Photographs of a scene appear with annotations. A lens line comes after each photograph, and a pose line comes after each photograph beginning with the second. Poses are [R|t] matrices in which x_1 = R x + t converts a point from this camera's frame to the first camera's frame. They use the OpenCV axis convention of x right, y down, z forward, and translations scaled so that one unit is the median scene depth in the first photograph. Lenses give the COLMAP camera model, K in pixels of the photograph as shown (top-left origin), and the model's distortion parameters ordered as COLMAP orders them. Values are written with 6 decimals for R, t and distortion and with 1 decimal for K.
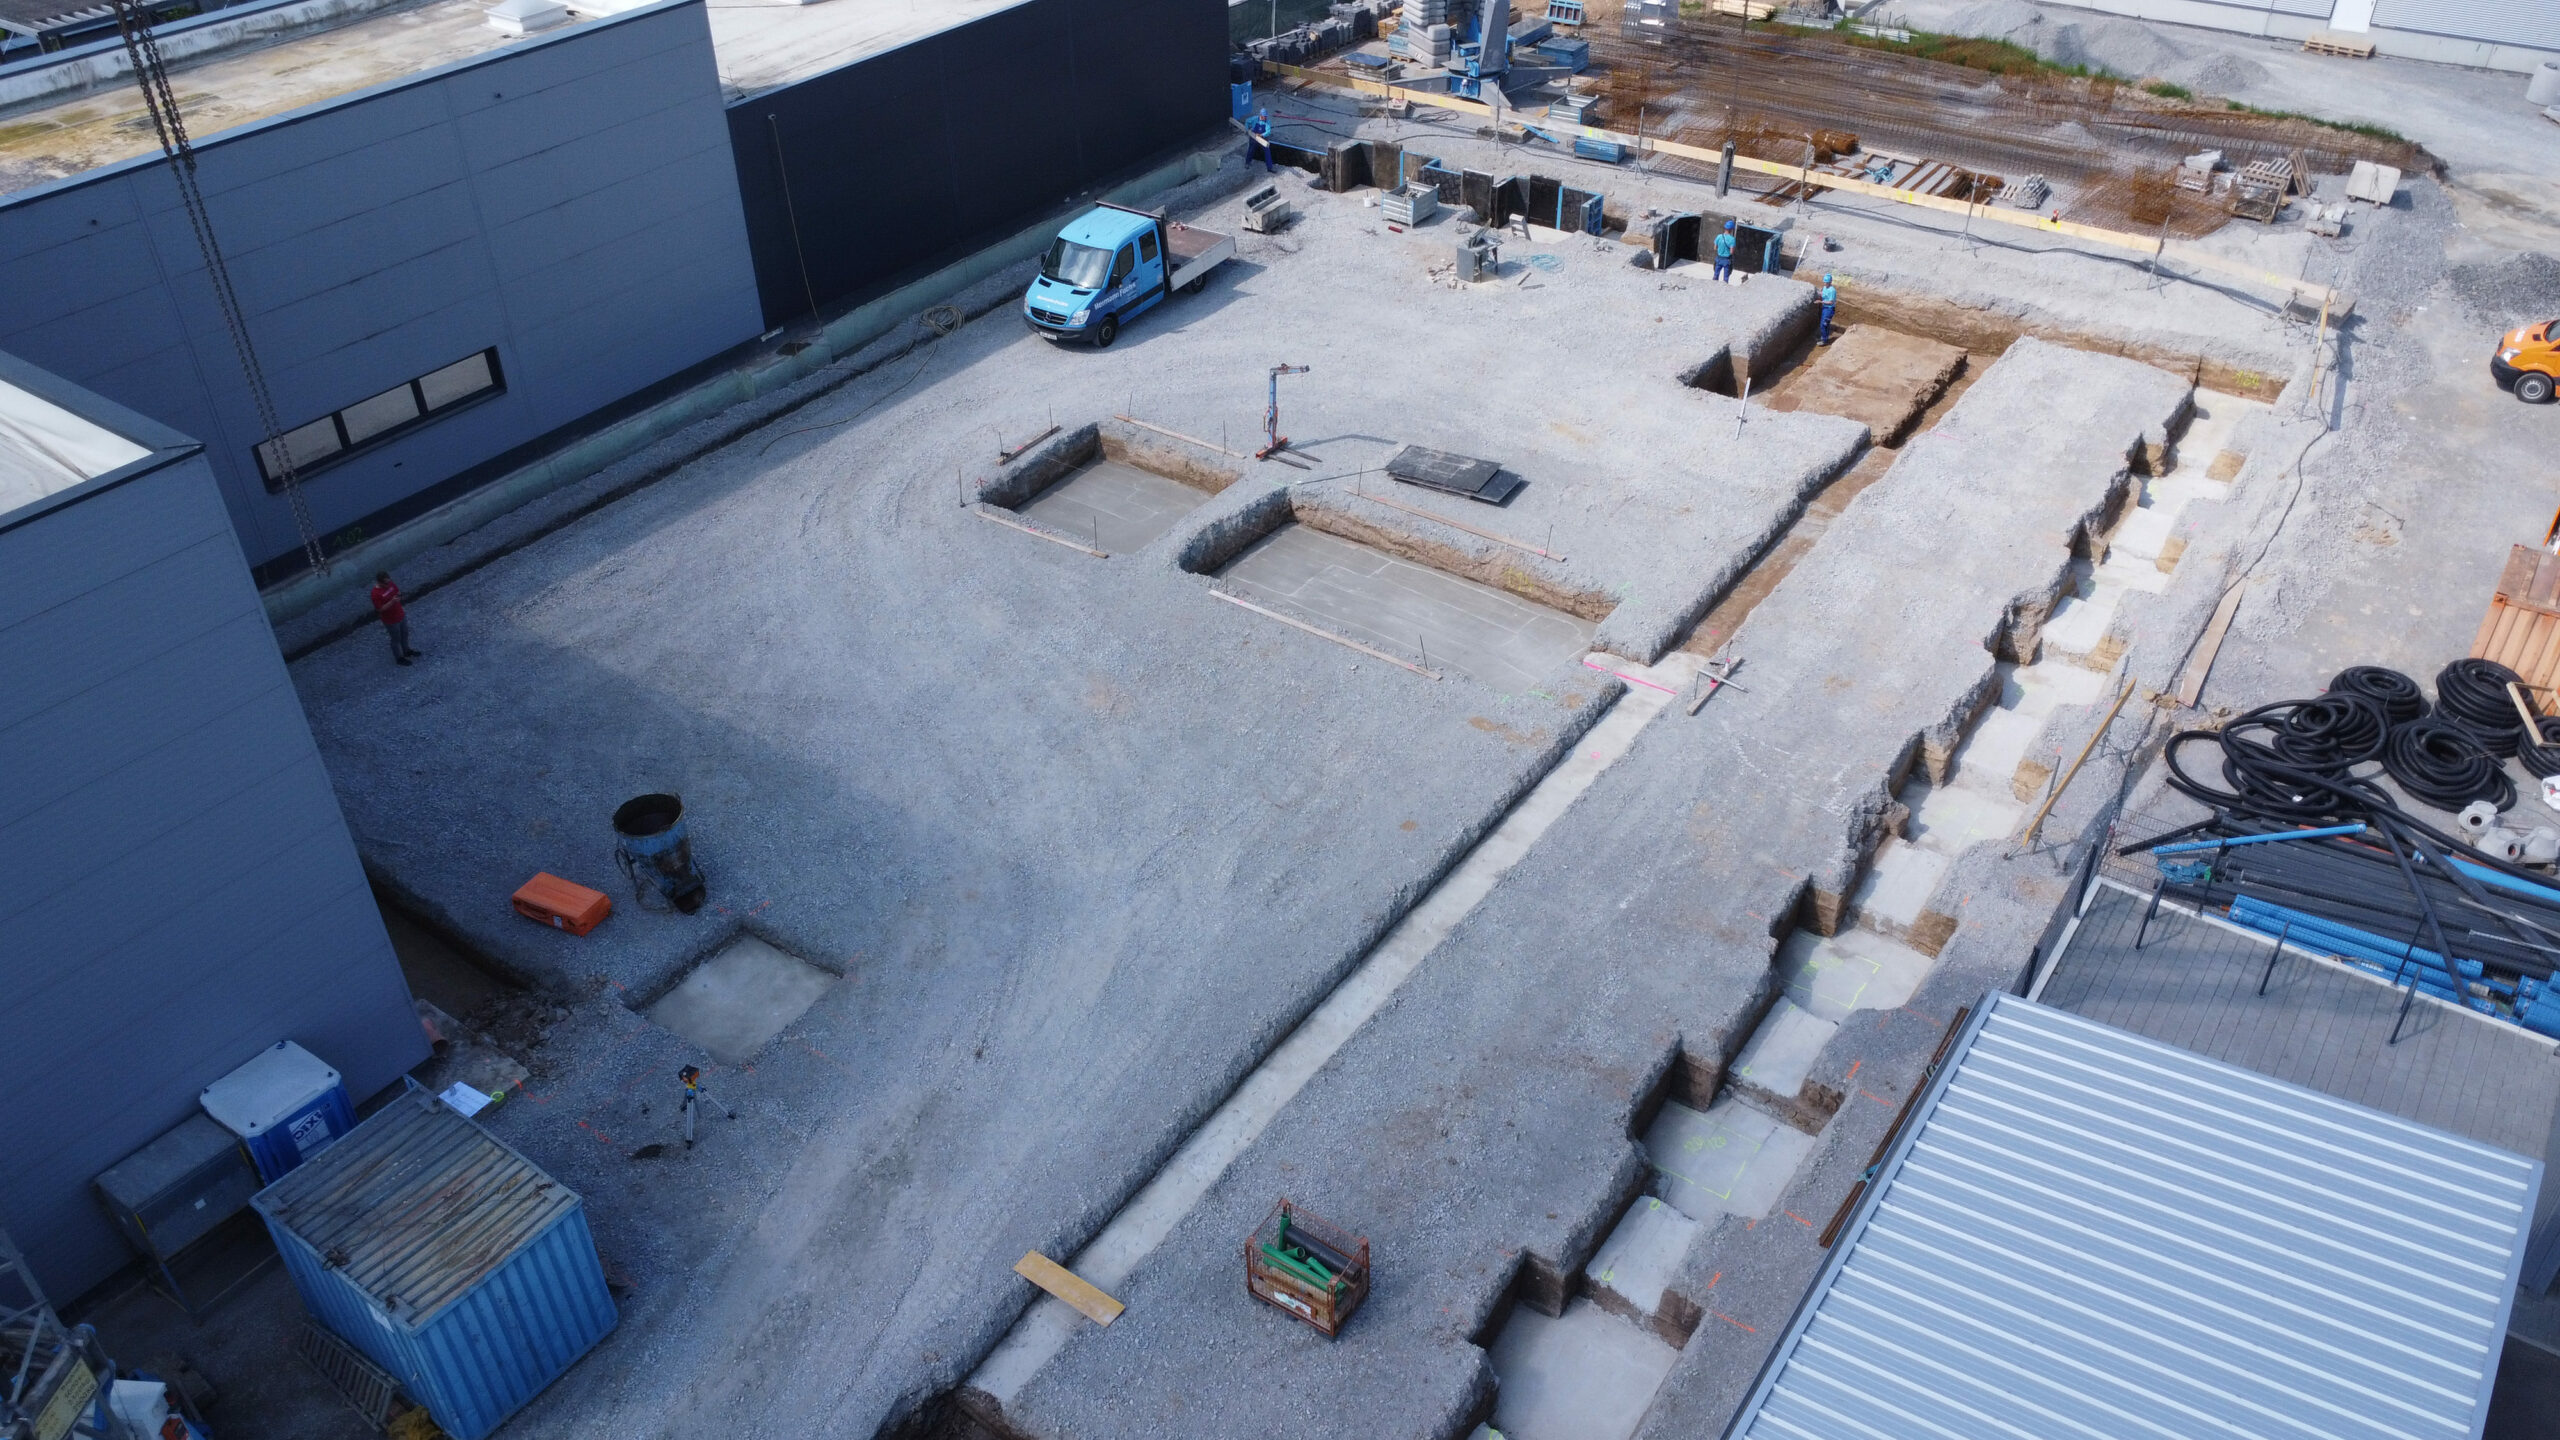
lens RADIAL K [[1937.9, 0, 1280.0], [0, 1937.9, 720.0], [0, 0, 1]] dist [0.001669, -0.007349]
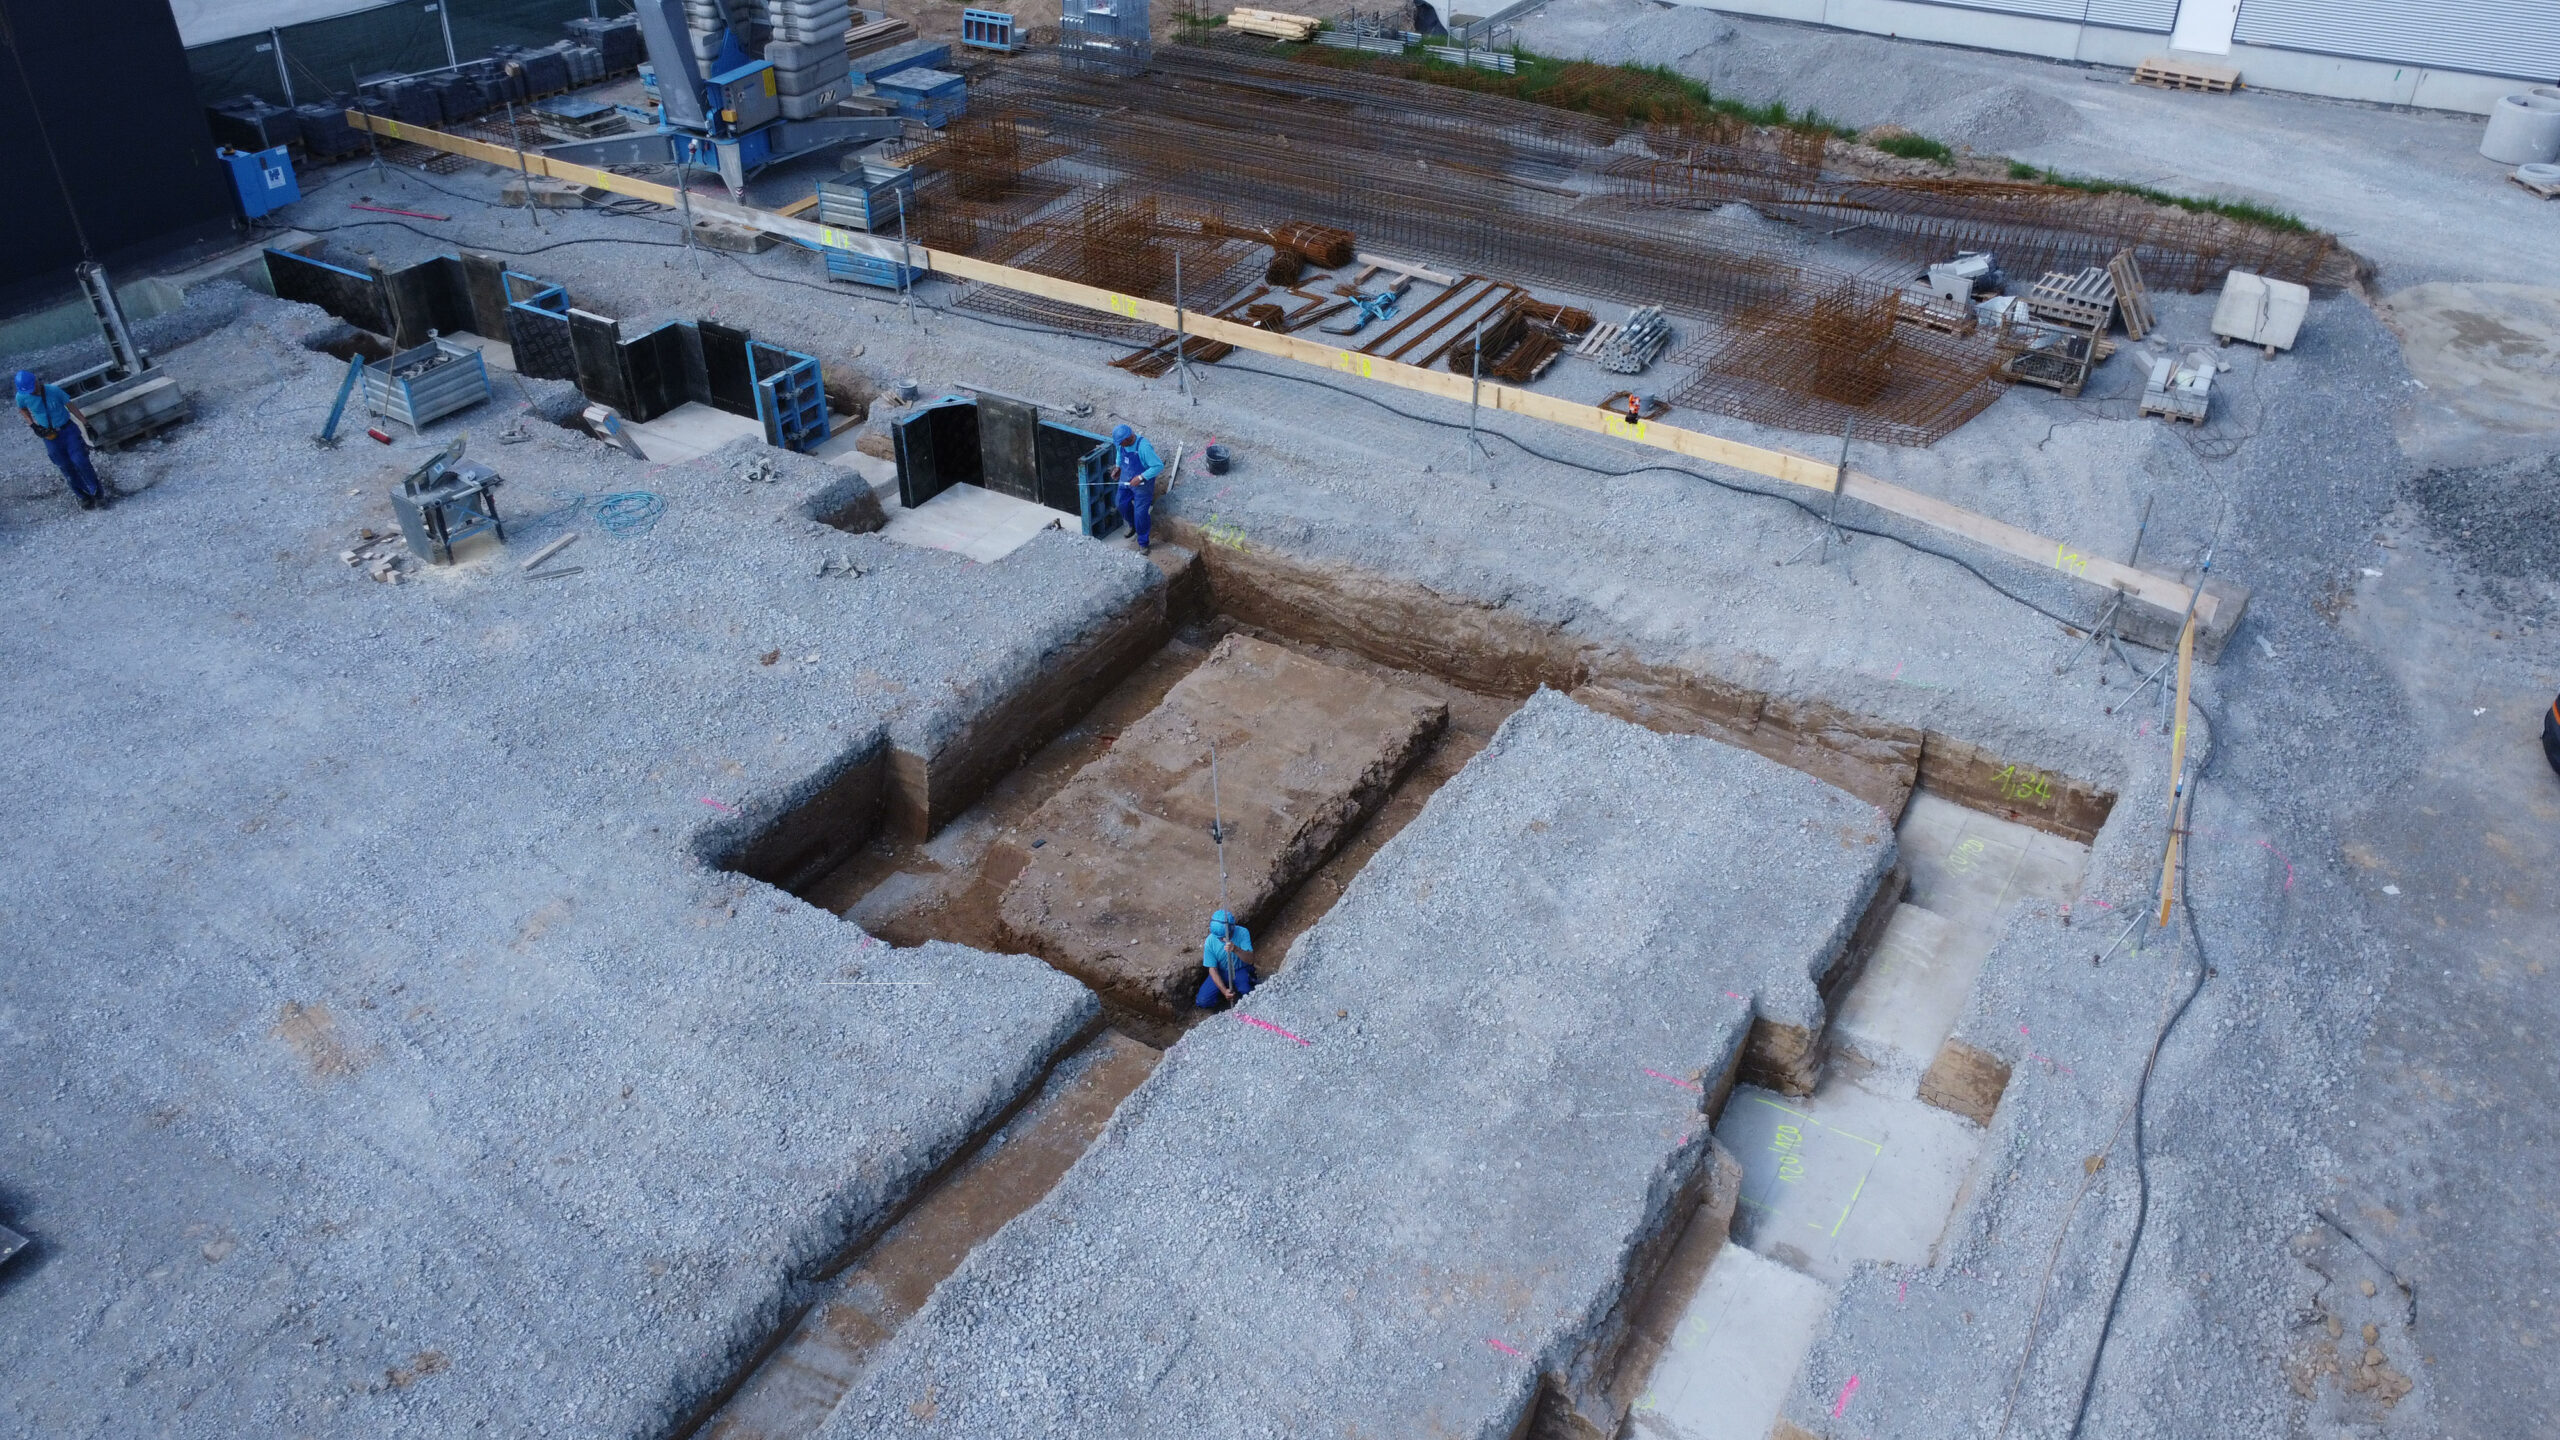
lens RADIAL K [[1937.9, 0, 1280.0], [0, 1937.9, 720.0], [0, 0, 1]] dist [0.001669, -0.007349]
pose [[0.998188, -0.025461, 0.054512, 0.255711], [0.026924, 0.999292, -0.026286, -0.155511], [-0.053804, 0.027706, 0.998167, 0.473037]]
